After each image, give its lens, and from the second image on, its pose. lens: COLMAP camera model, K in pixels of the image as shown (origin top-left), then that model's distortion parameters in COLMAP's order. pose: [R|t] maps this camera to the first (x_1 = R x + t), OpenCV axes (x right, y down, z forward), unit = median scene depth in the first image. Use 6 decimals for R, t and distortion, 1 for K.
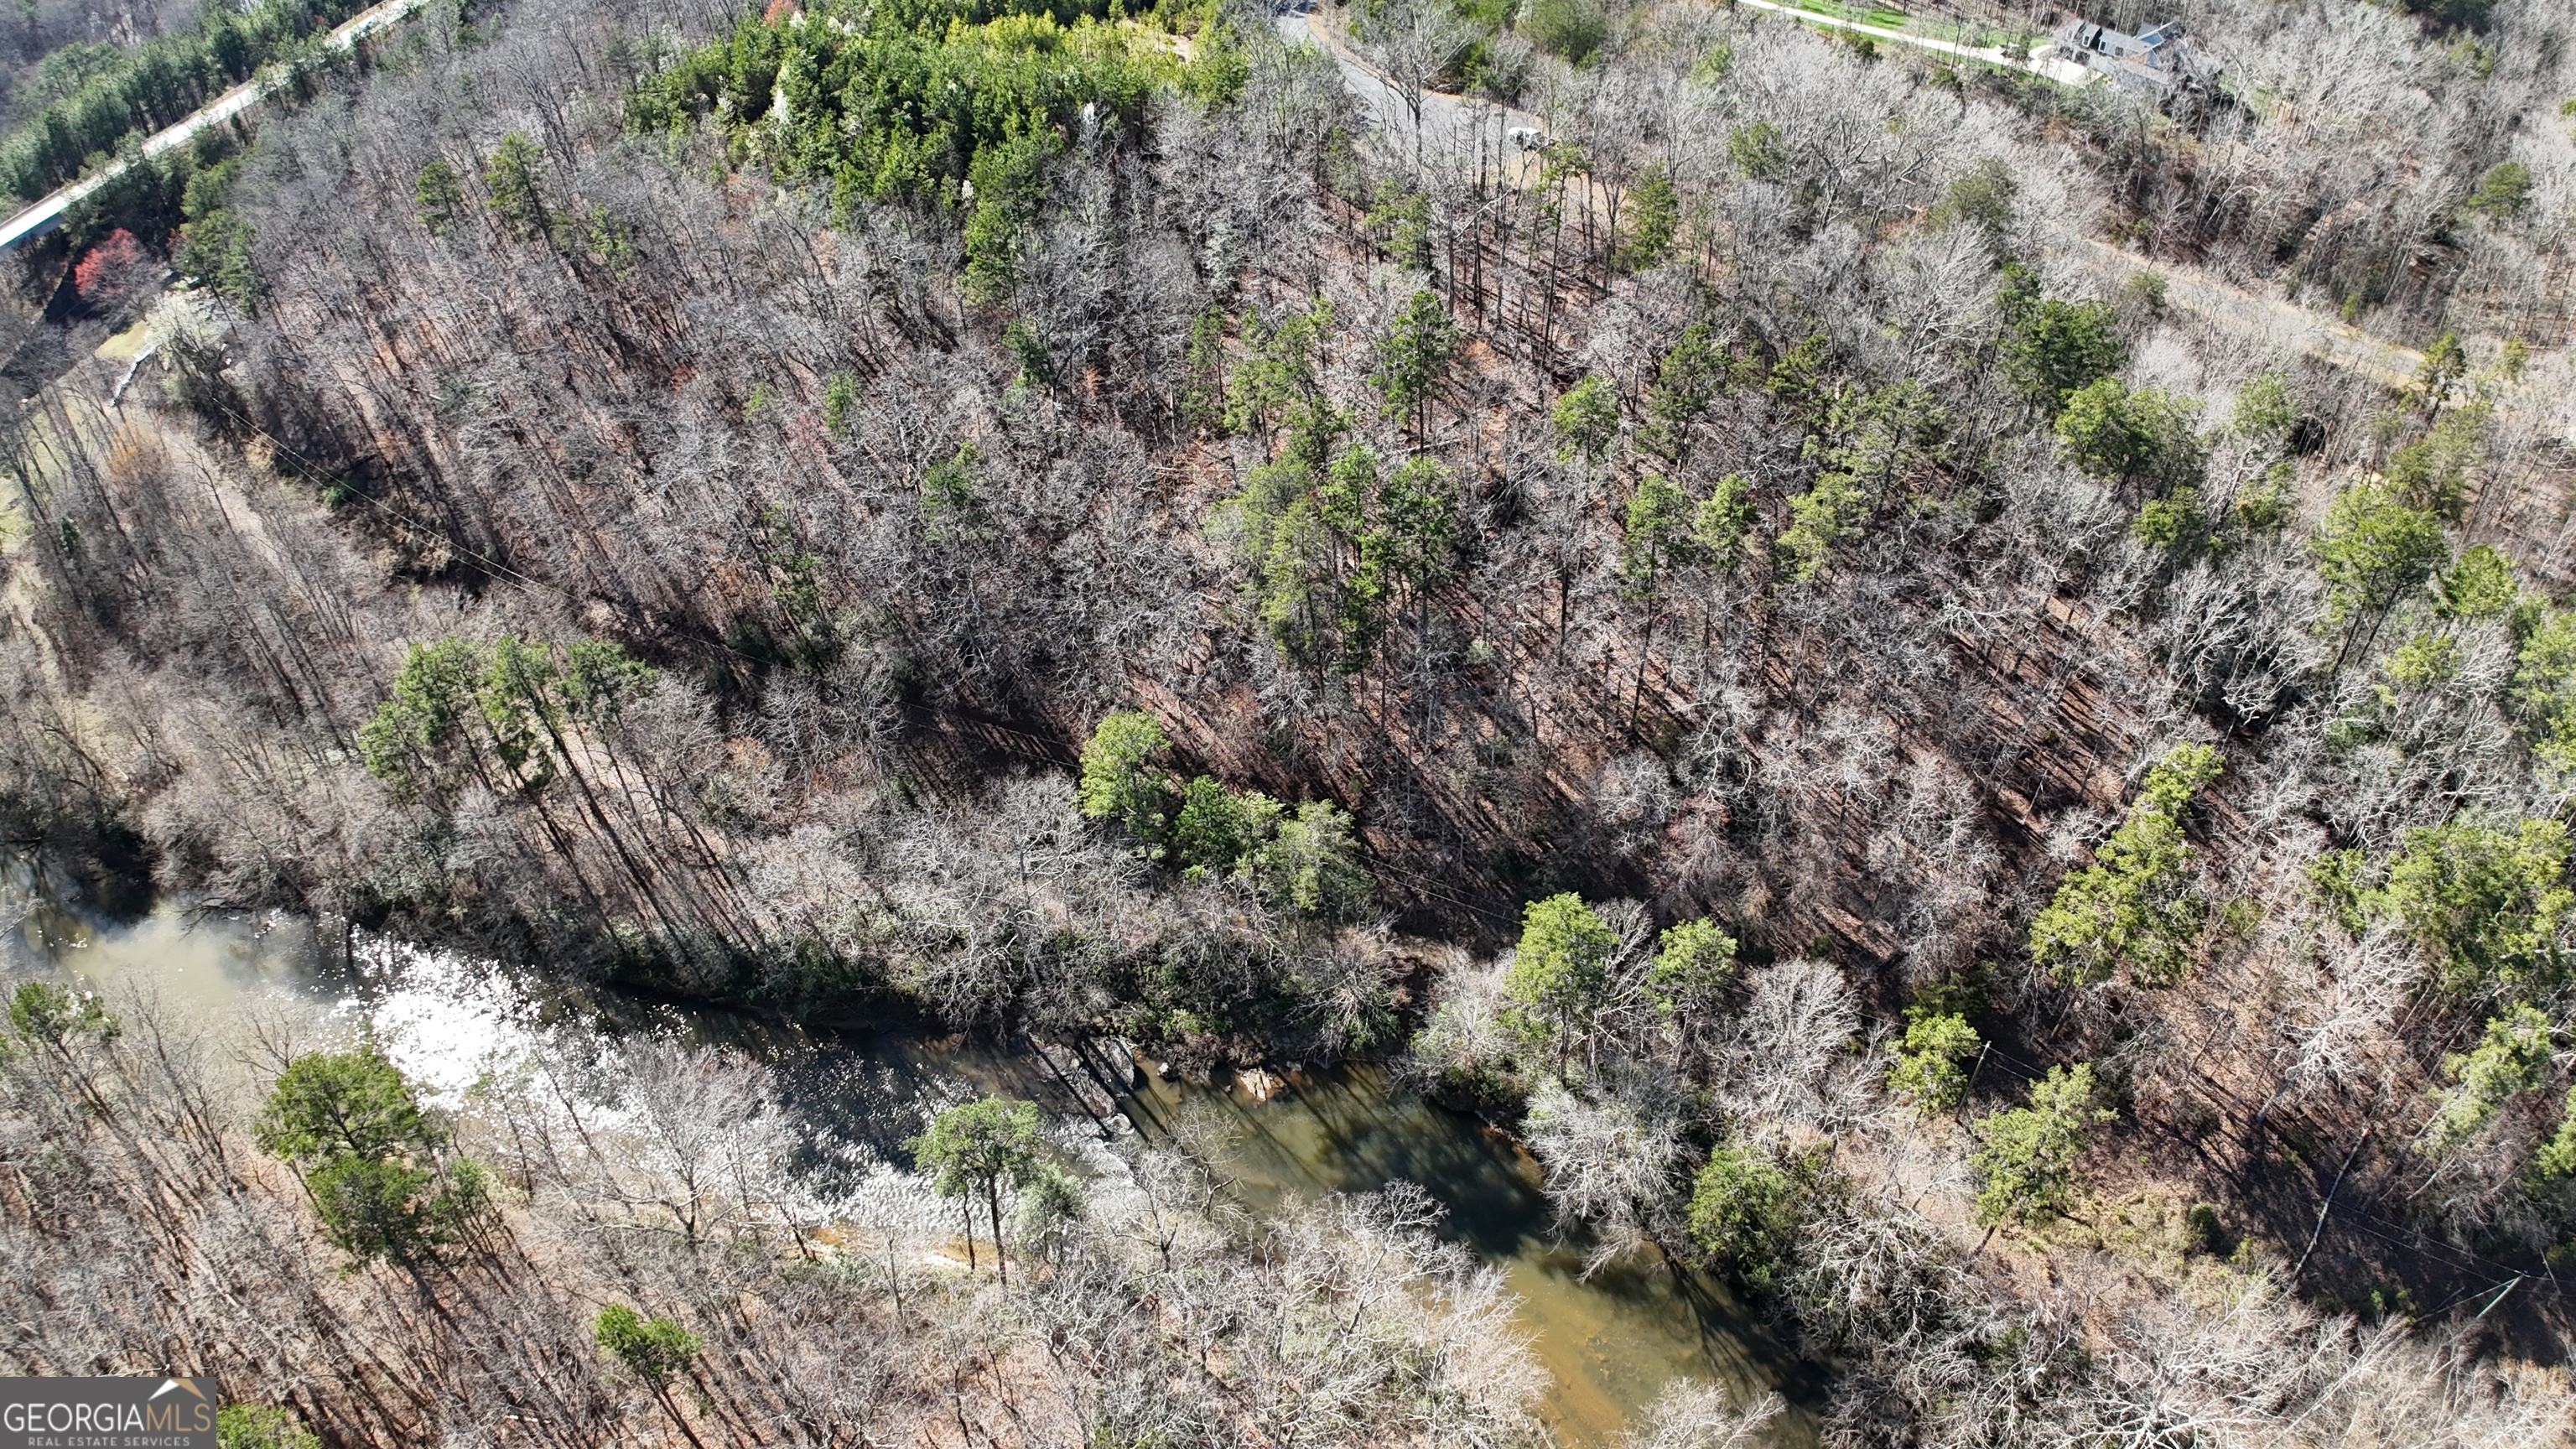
lens RADIAL K [[1578.0, 0, 1267.7], [0, 1578.0, 727.6], [0, 0, 1]] dist [-0.182794, 0.021524]
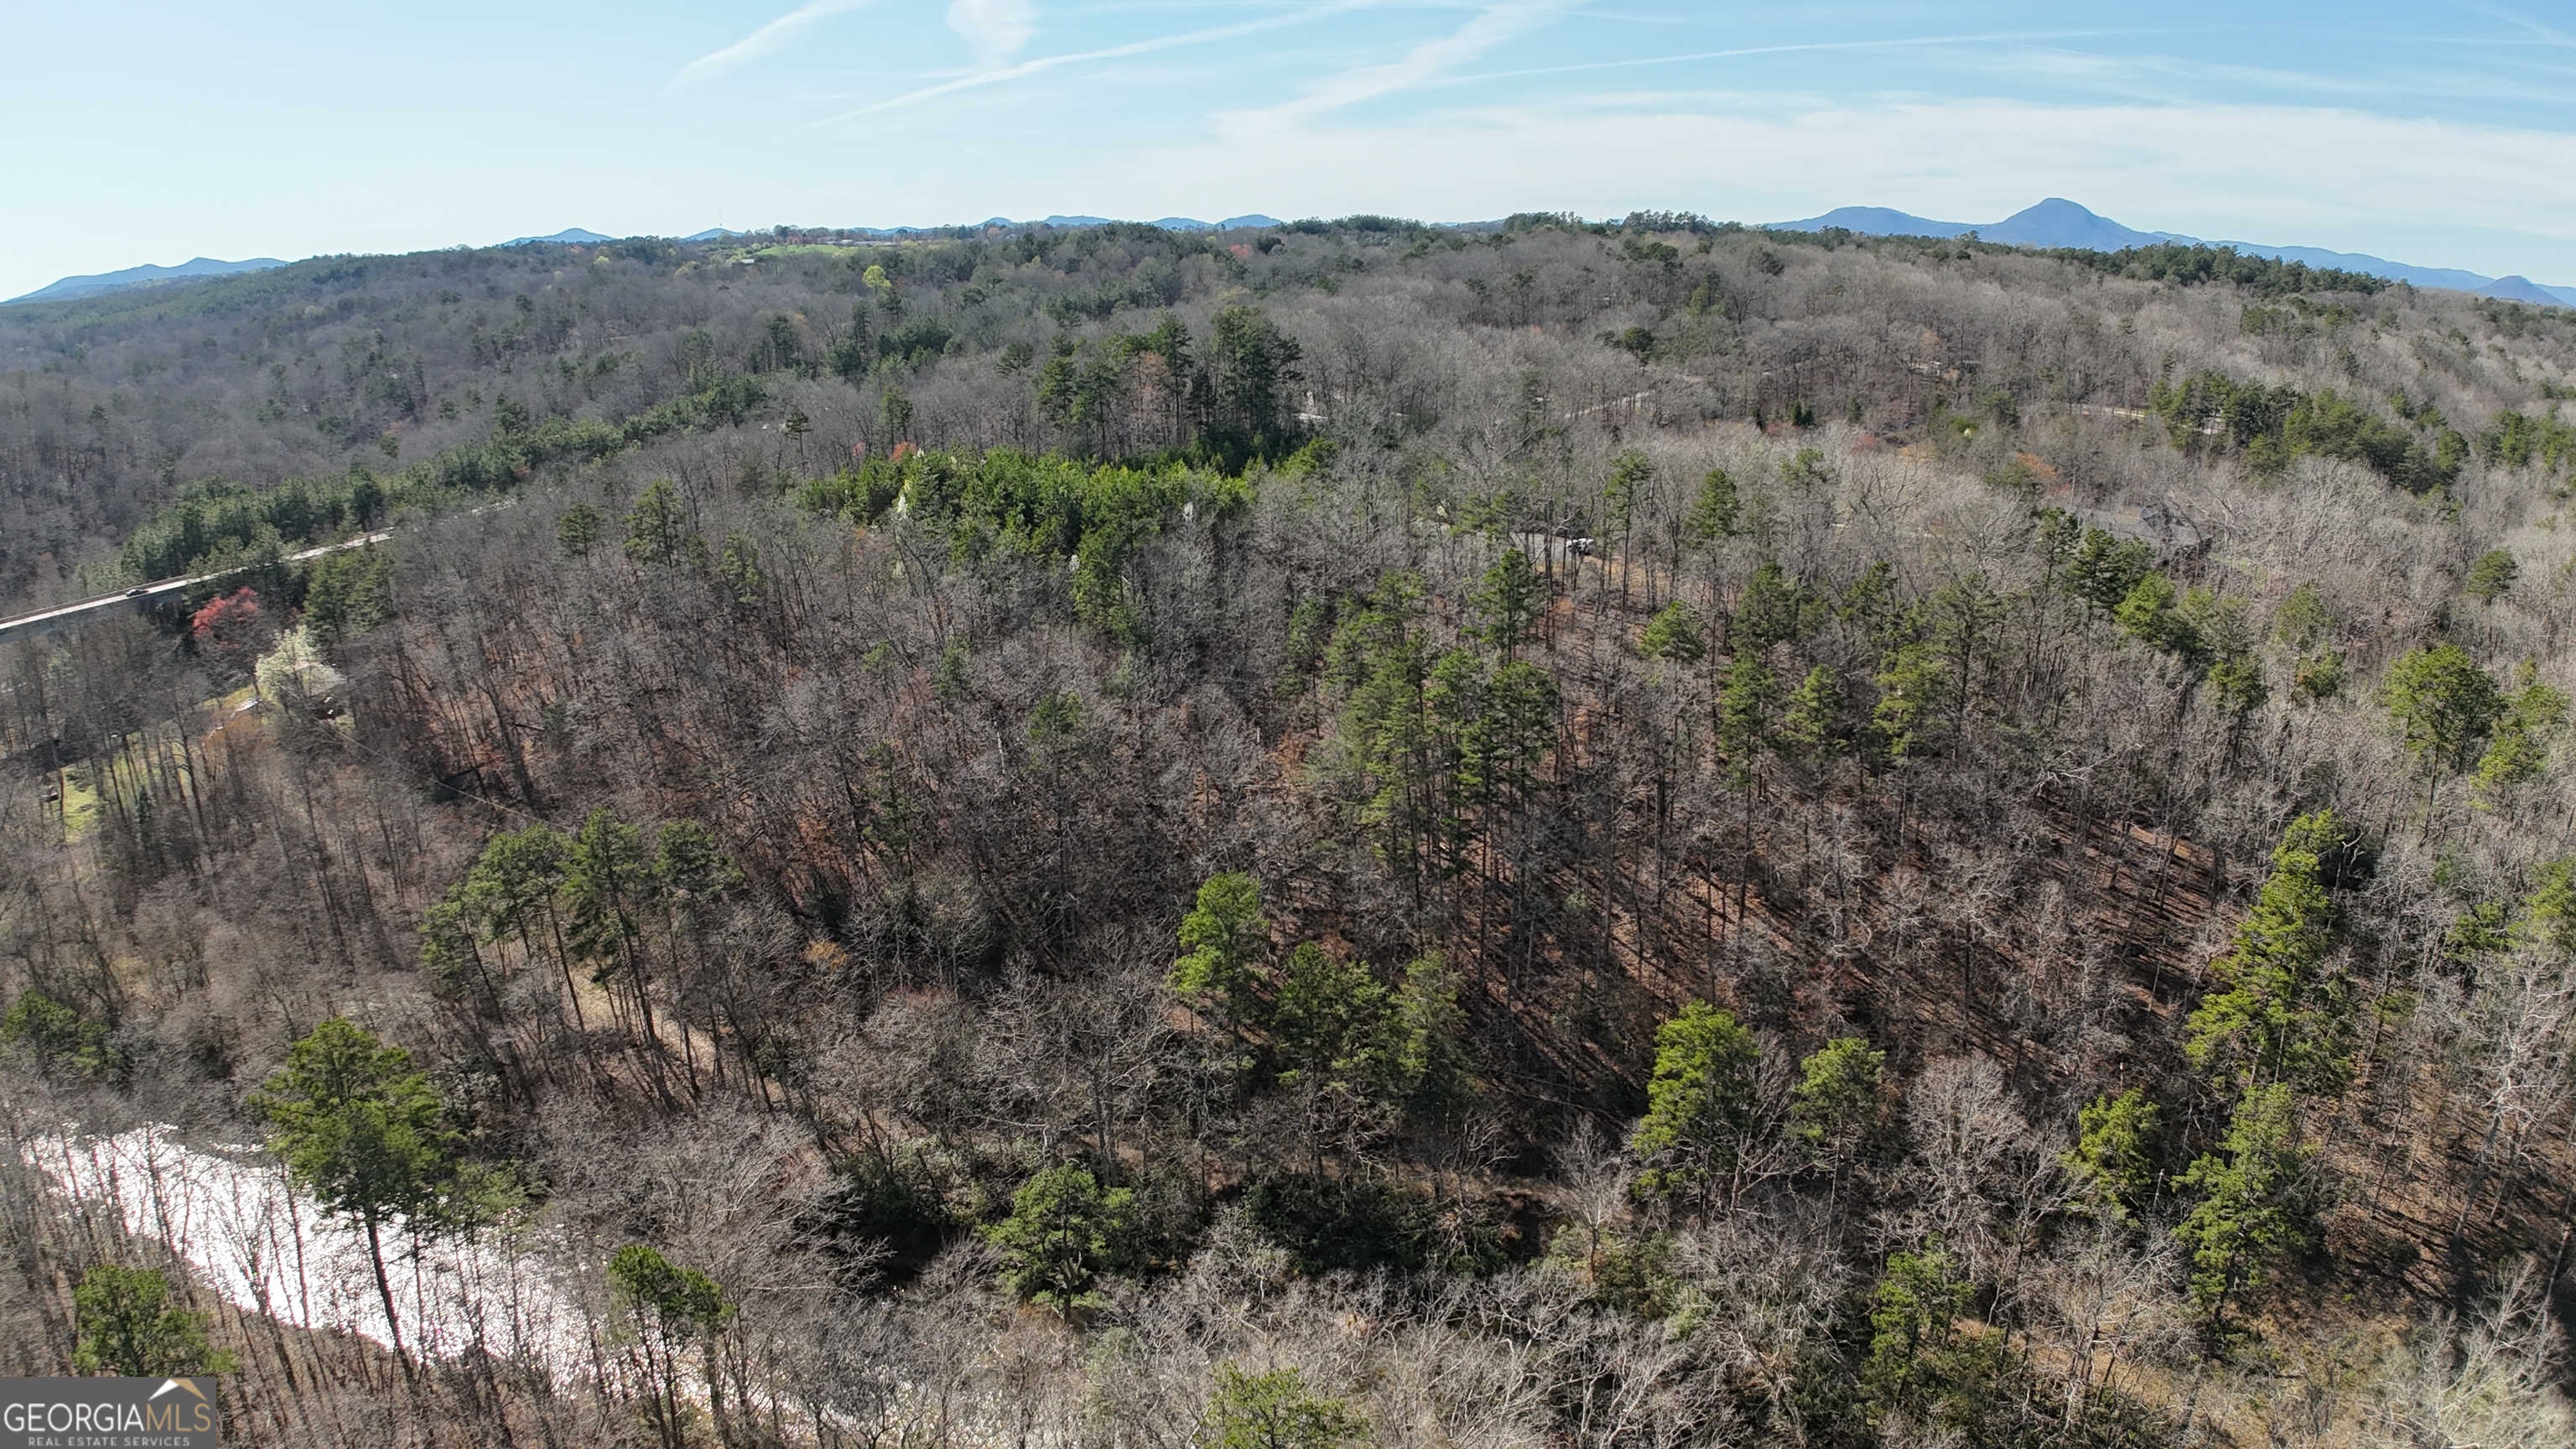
lens RADIAL K [[1578.0, 0, 1267.7], [0, 1578.0, 727.6], [0, 0, 1]] dist [-0.182794, 0.021524]
pose [[0.999523, 0.026470, -0.015934, -0.048712], [-0.030784, 0.897109, -0.440736, 0.307004], [0.002628, 0.441016, 0.897495, 0.069870]]
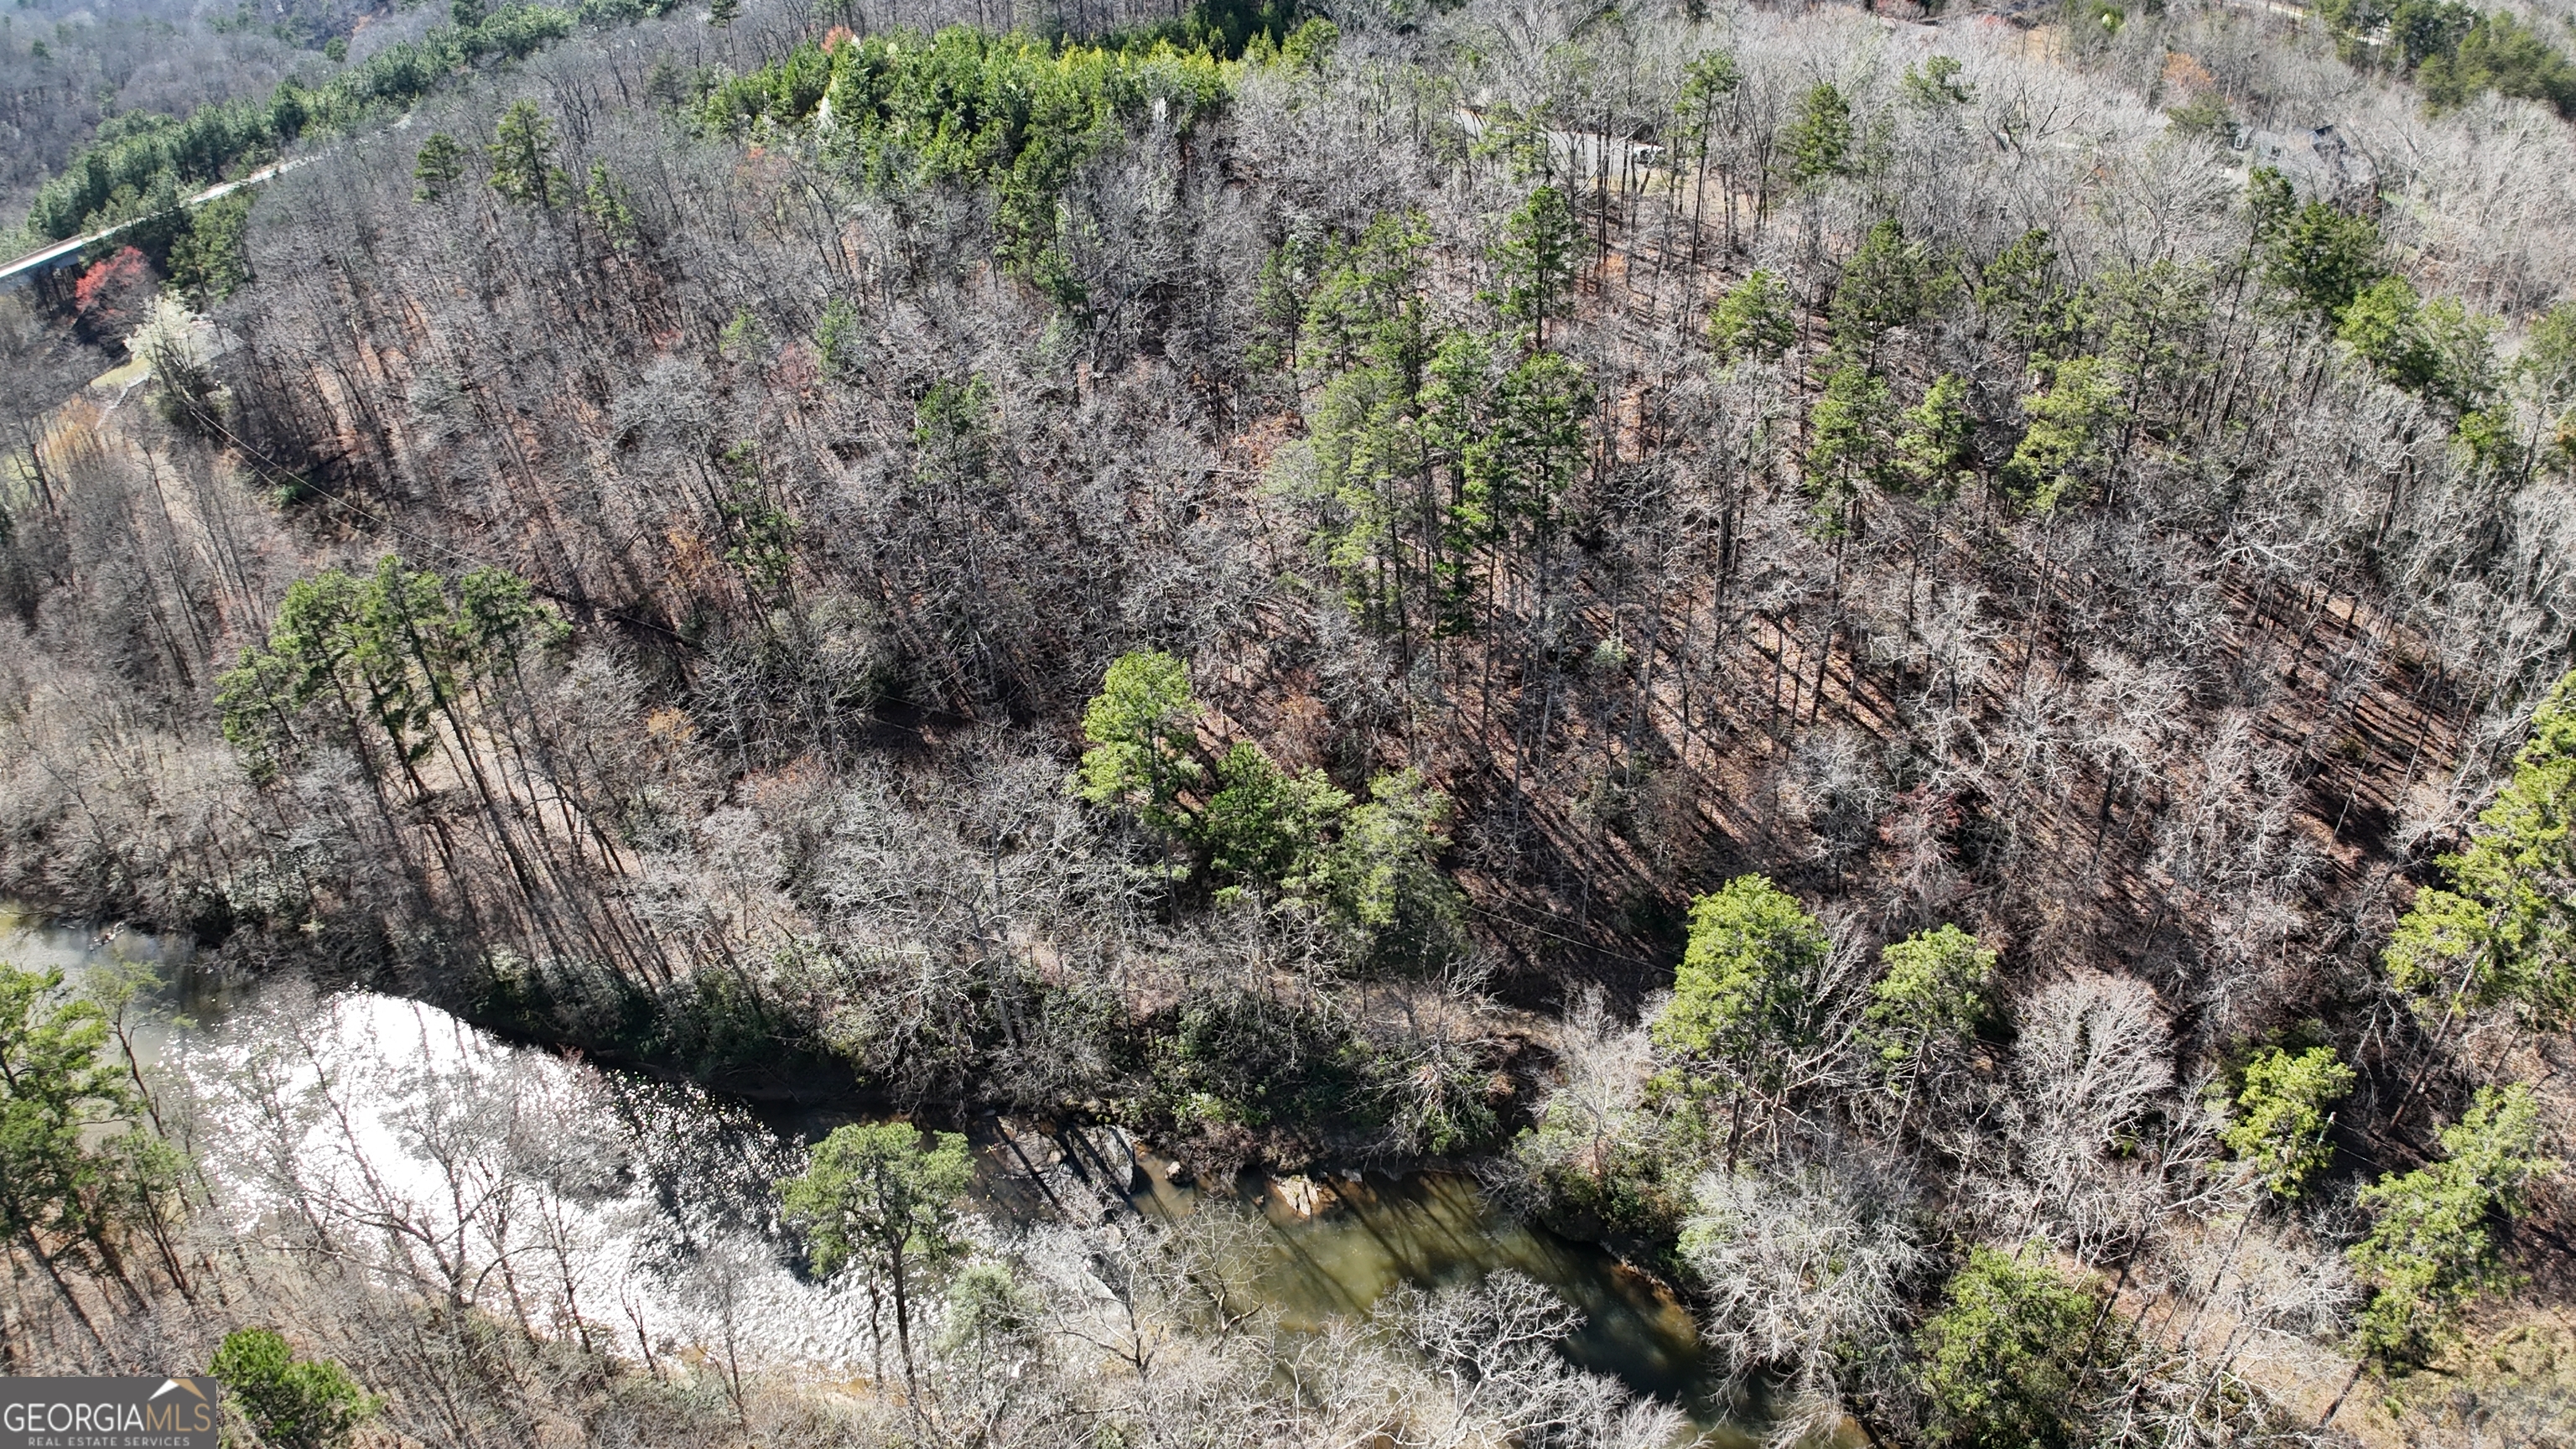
lens RADIAL K [[1578.0, 0, 1267.7], [0, 1578.0, 727.6], [0, 0, 1]] dist [-0.182794, 0.021524]
pose [[0.998014, 0.038739, -0.049667, 0.005714], [-0.046930, 0.983249, -0.176123, 0.139957], [0.042012, 0.178104, 0.983114, 0.246457]]
